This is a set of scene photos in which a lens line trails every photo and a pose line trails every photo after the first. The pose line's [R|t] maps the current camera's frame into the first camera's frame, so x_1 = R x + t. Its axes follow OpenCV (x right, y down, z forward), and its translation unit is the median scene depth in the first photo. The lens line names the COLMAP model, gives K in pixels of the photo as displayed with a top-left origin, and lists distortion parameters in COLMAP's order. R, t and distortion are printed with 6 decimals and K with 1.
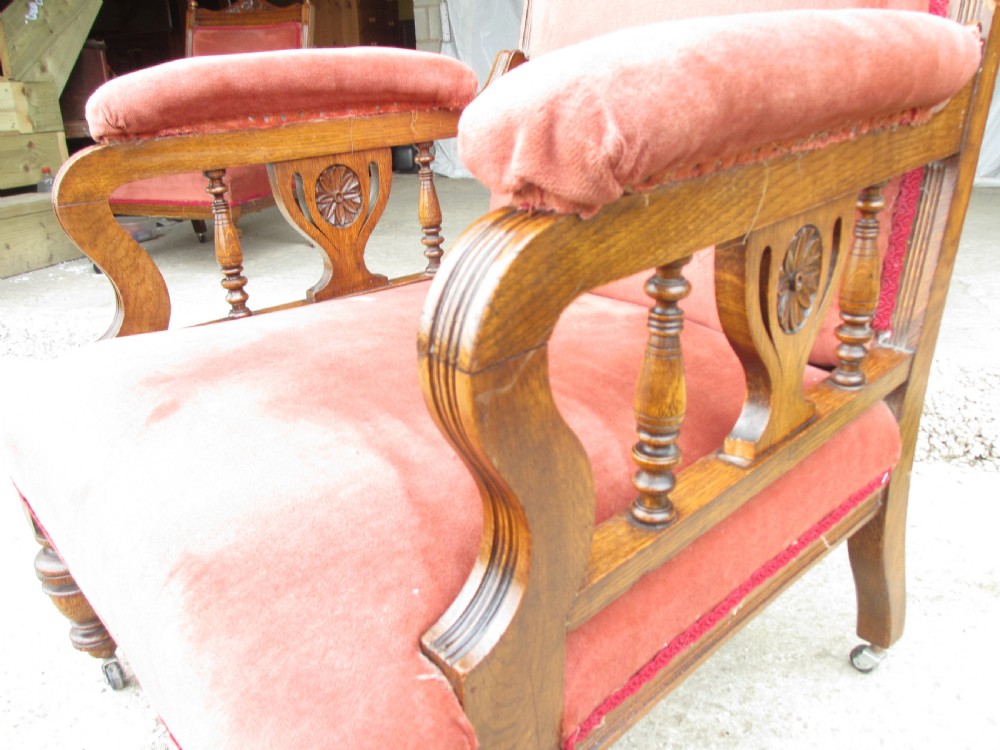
lens RADIAL K [[846.2, 0, 500.0], [0, 846.2, 375.0], [0, 0, 1]] dist [-0.080943, 0.072416]
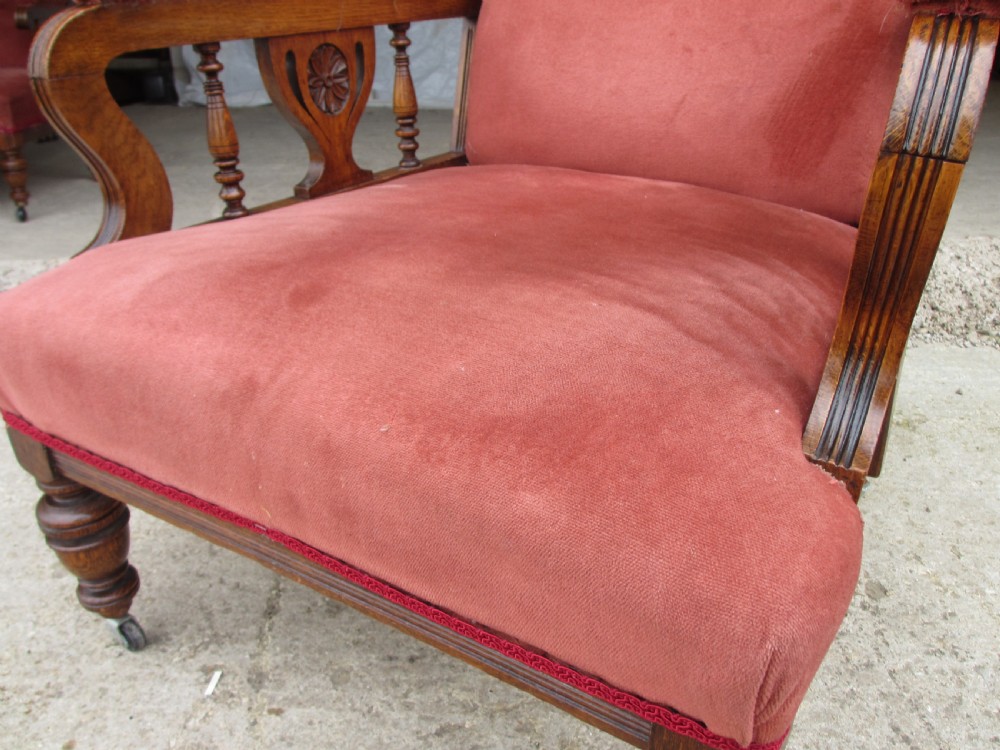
lens RADIAL K [[842.5, 0, 505.8], [0, 842.5, 375.2], [0, 0, 1]] dist [-0.049054, 0.013511]
pose [[0.949833, -0.103941, 0.294979, -0.456995], [0.081875, 0.992905, 0.086228, 0.064311], [-0.301849, -0.057750, 0.951605, 0.087553]]
